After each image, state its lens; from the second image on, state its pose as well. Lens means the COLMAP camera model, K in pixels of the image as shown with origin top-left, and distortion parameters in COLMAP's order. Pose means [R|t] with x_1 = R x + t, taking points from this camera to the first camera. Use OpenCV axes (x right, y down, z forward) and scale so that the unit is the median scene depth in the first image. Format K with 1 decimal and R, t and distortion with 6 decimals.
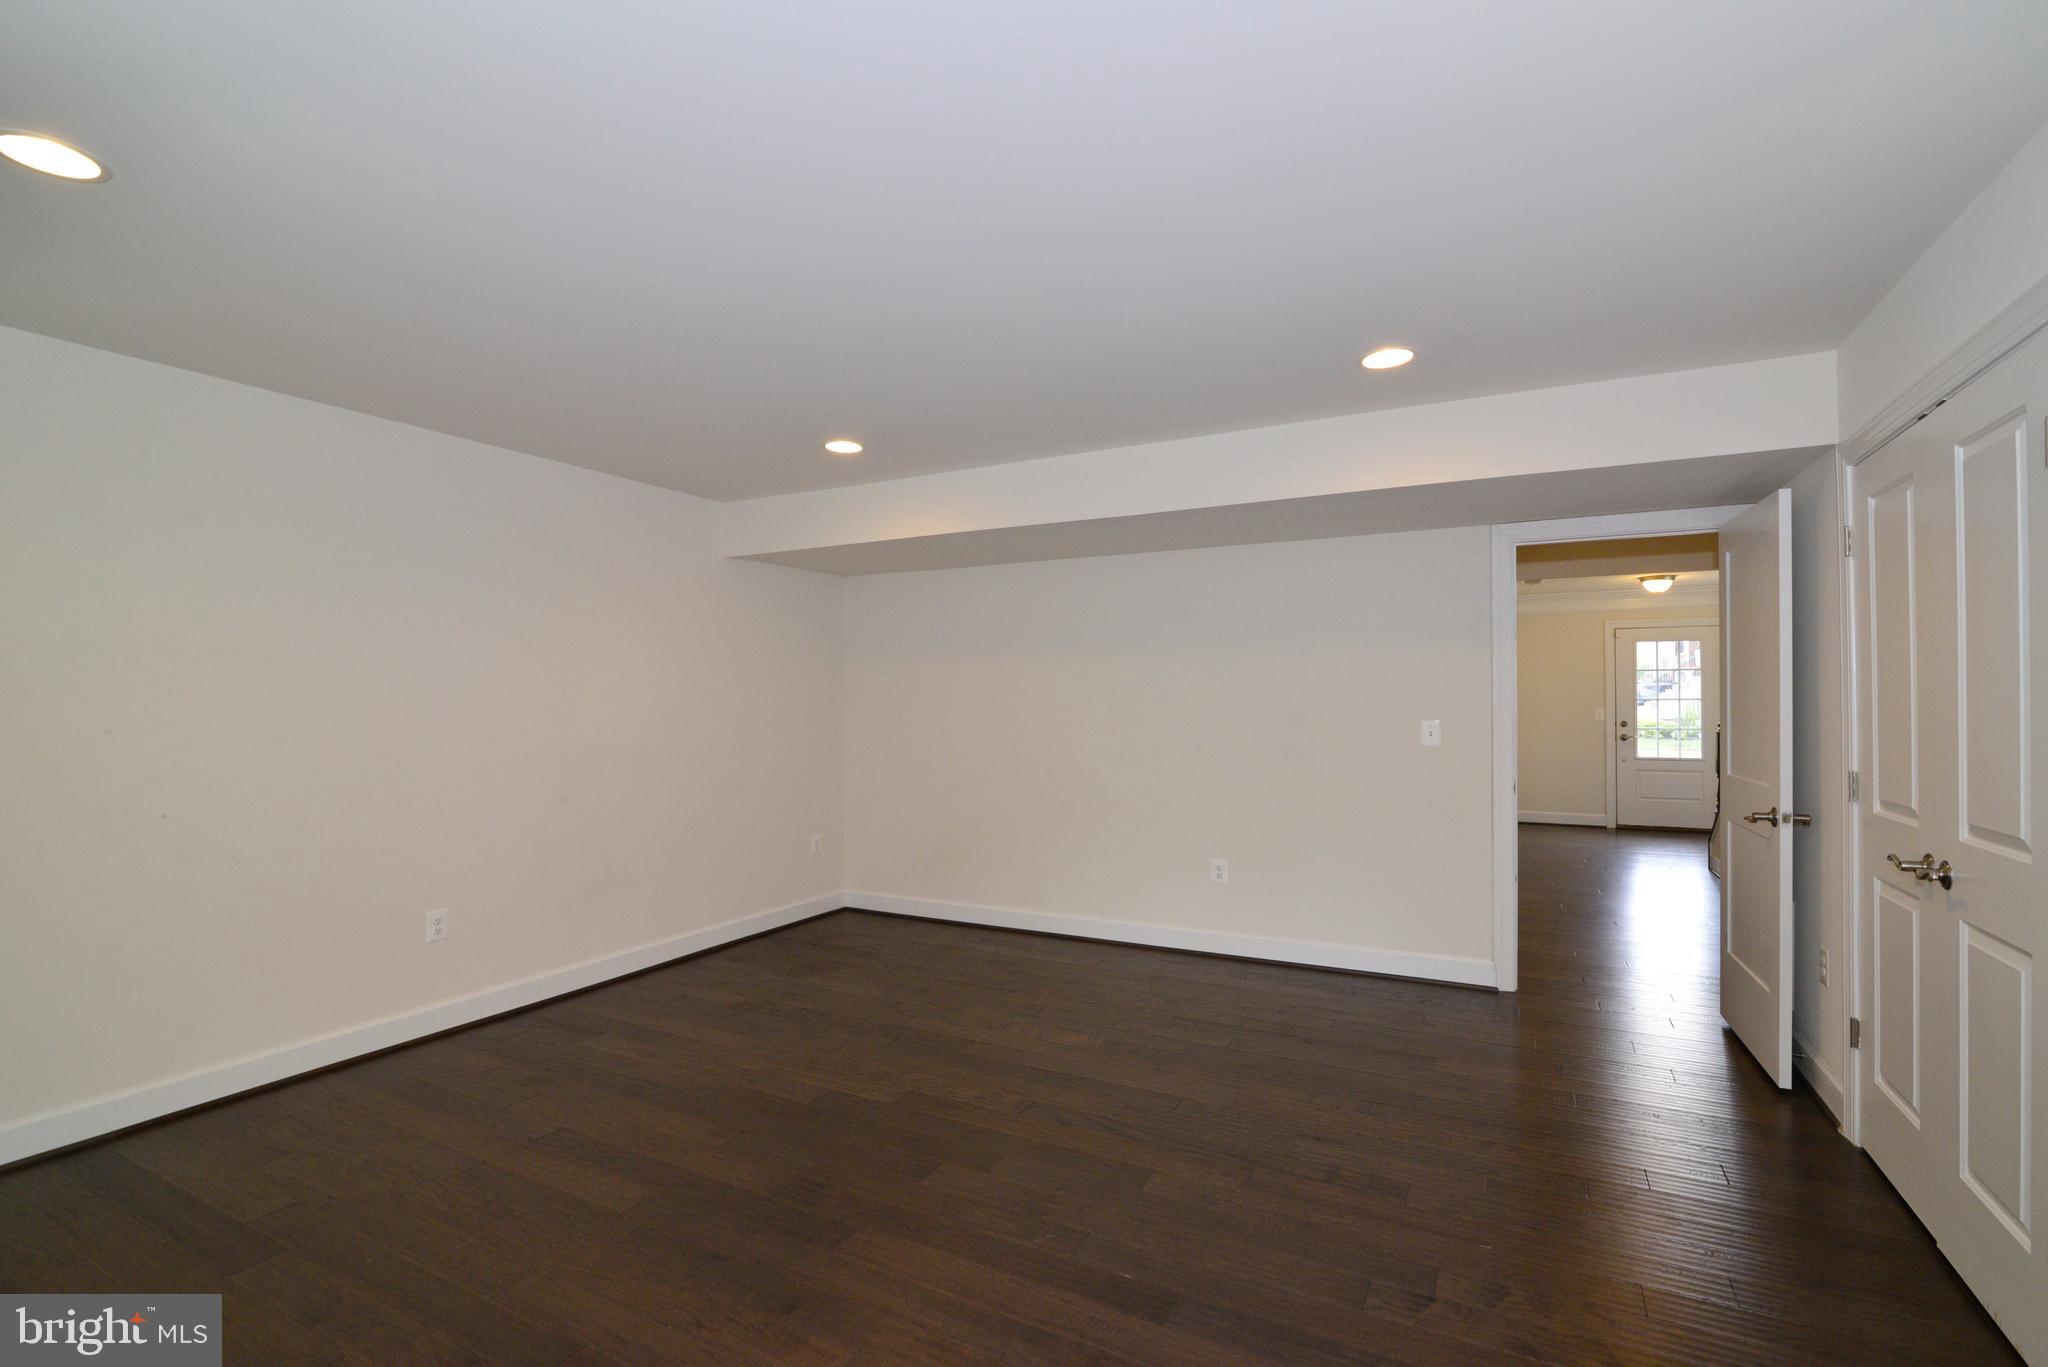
lens RADIAL K [[932.1, 0, 1019.5], [0, 932.1, 689.1], [0, 0, 1]] dist [-0.017919, 0.000564]
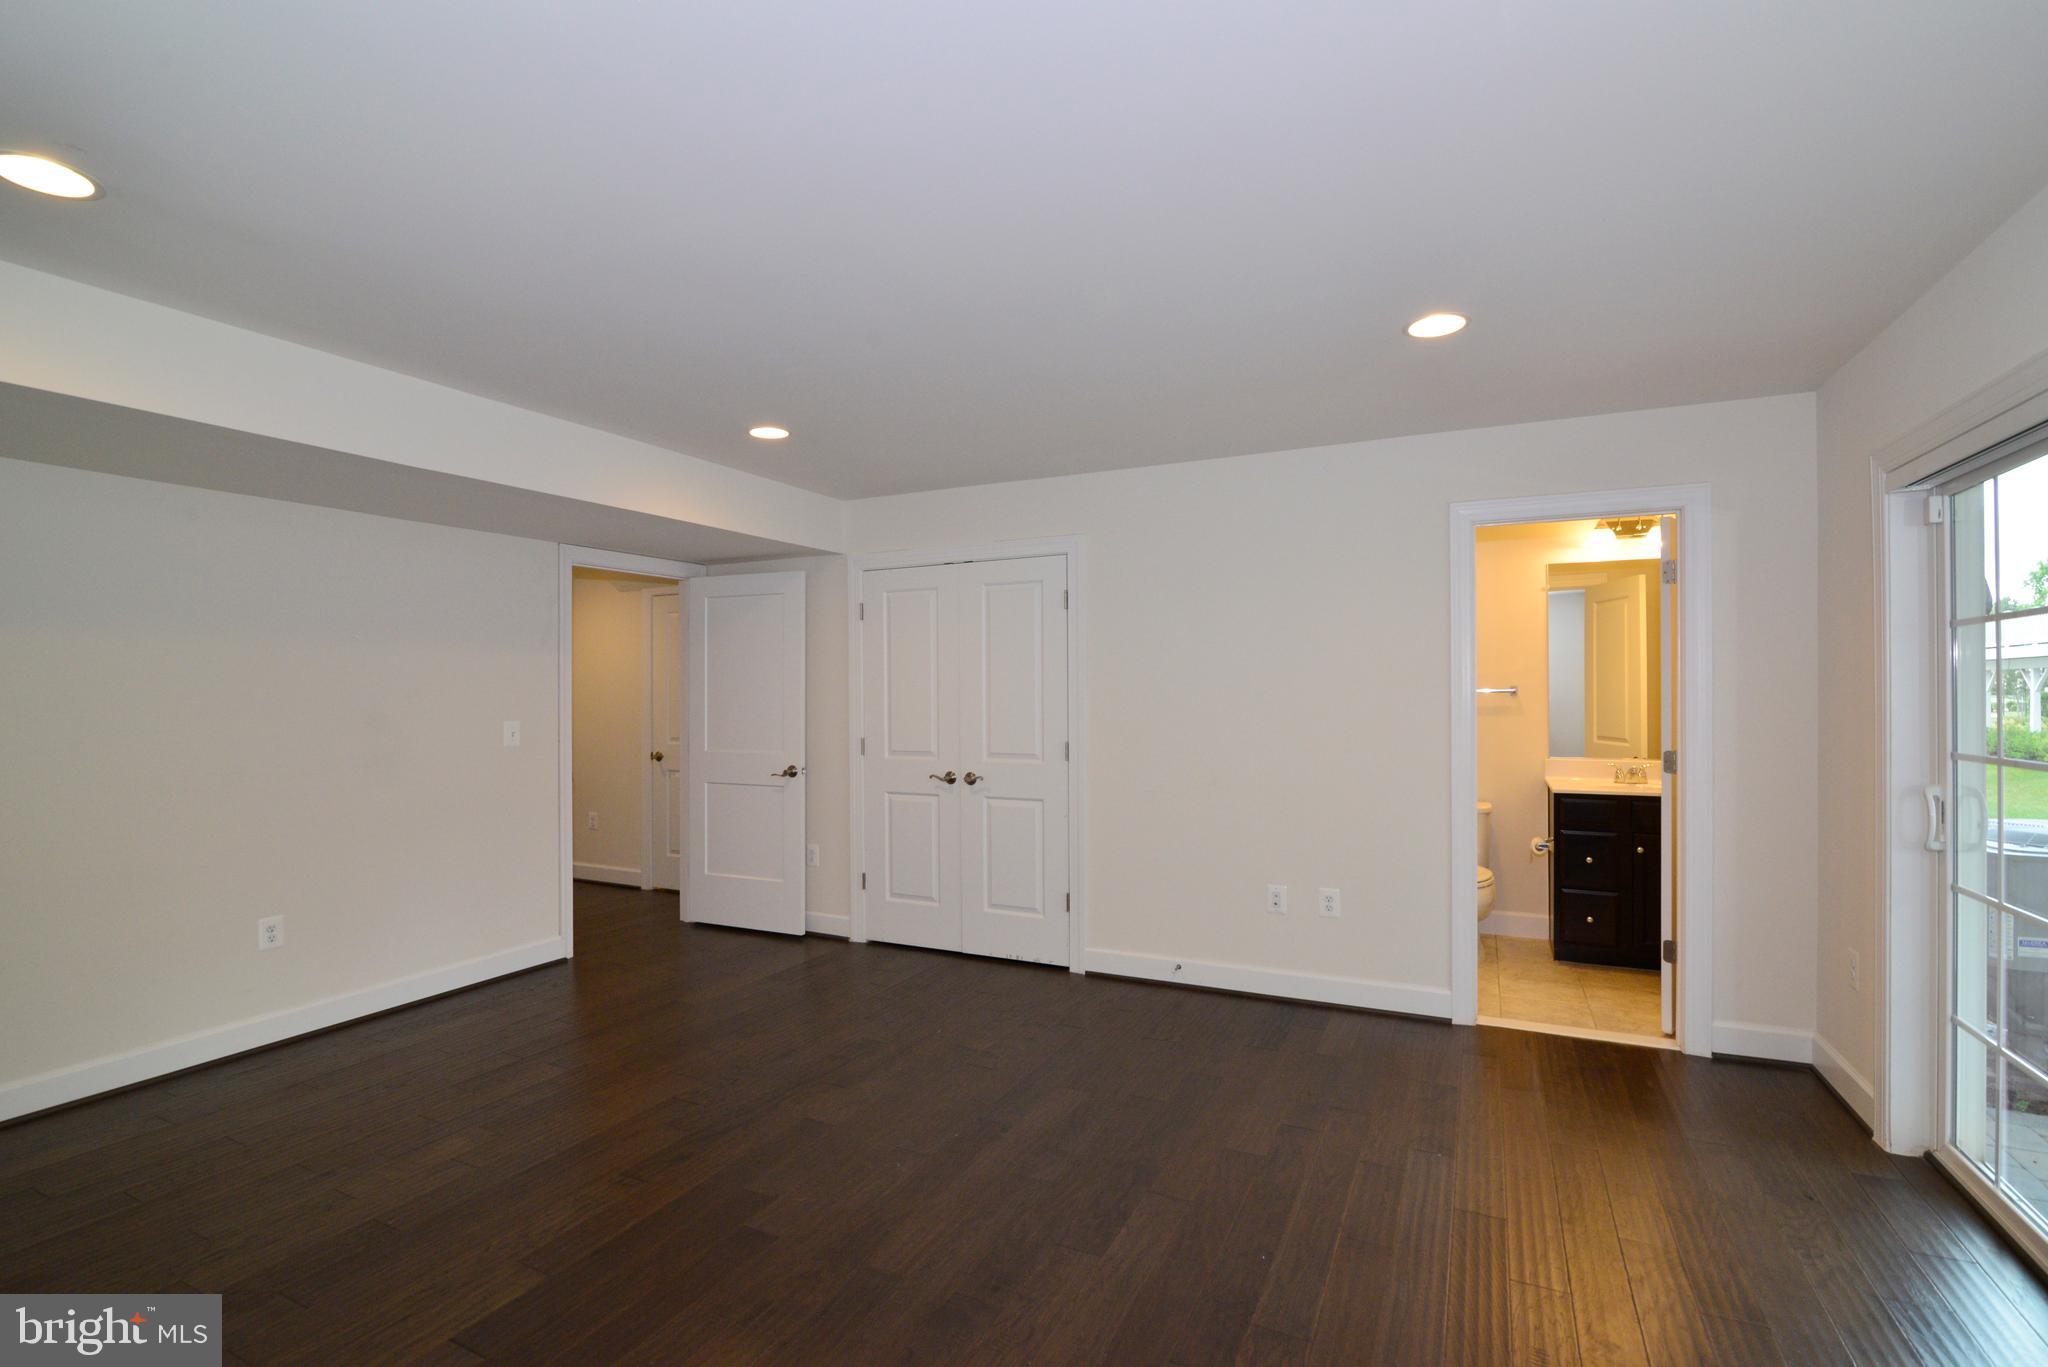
lens RADIAL K [[932.1, 0, 1019.5], [0, 932.1, 689.1], [0, 0, 1]] dist [-0.017919, 0.000564]
pose [[-0.027177, 0.004076, 0.999622, -0.629094], [-0.005976, 0.999973, -0.004240, -0.000813], [-0.999613, -0.006089, -0.027152, 0.488619]]
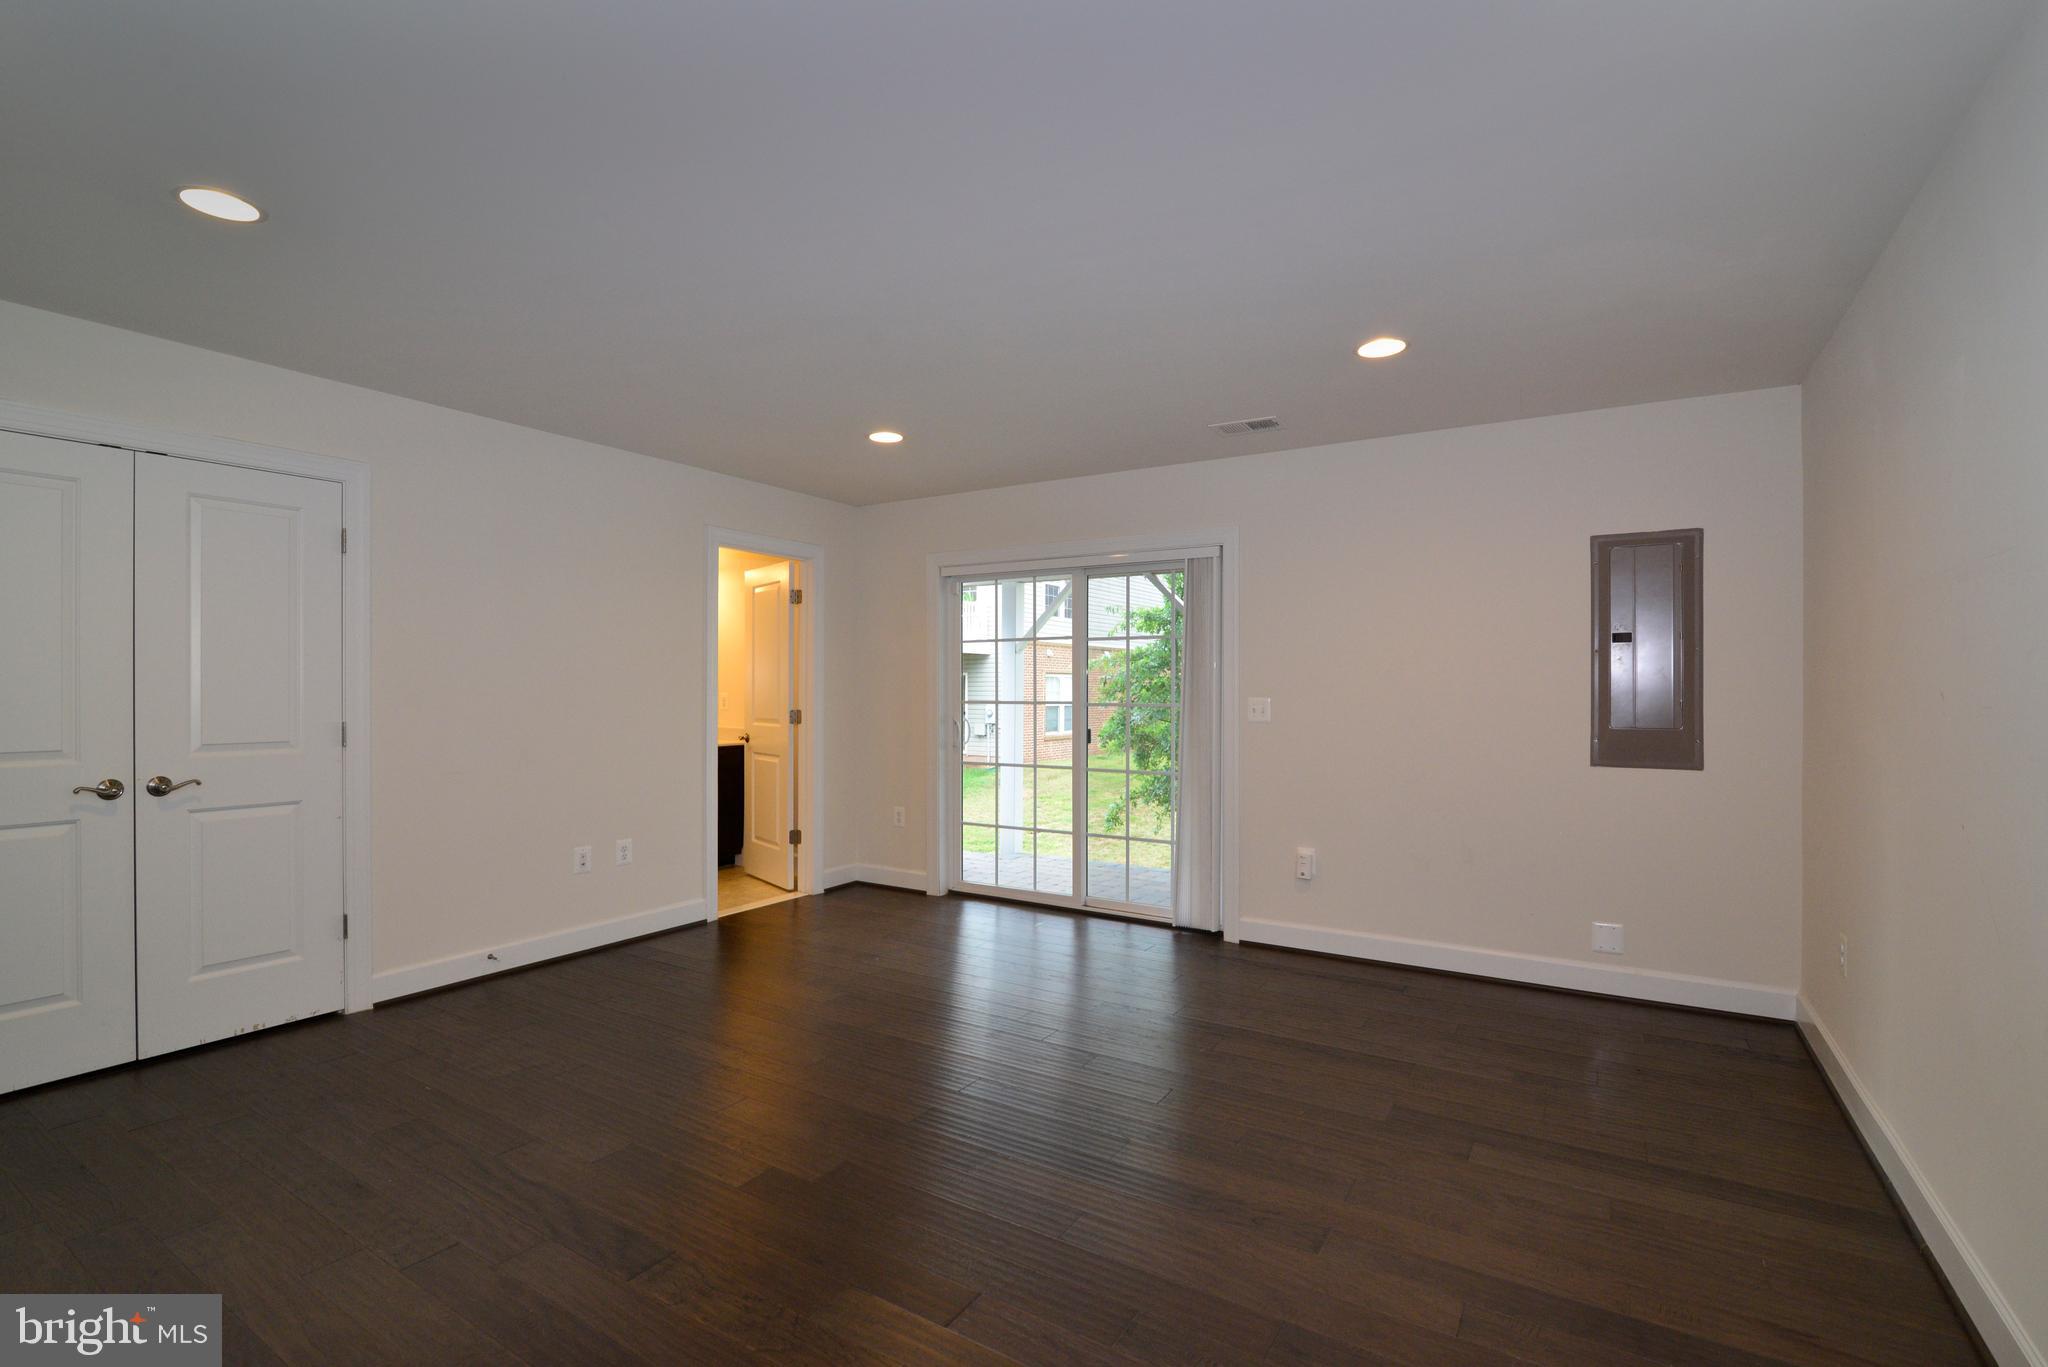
lens RADIAL K [[932.1, 0, 1019.5], [0, 932.1, 689.1], [0, 0, 1]] dist [-0.017919, 0.000564]
pose [[-0.996958, -0.006148, 0.077703, -0.223765], [-0.006879, 0.999935, -0.009134, 0.028560], [-0.077642, -0.009641, -0.996935, 1.200740]]
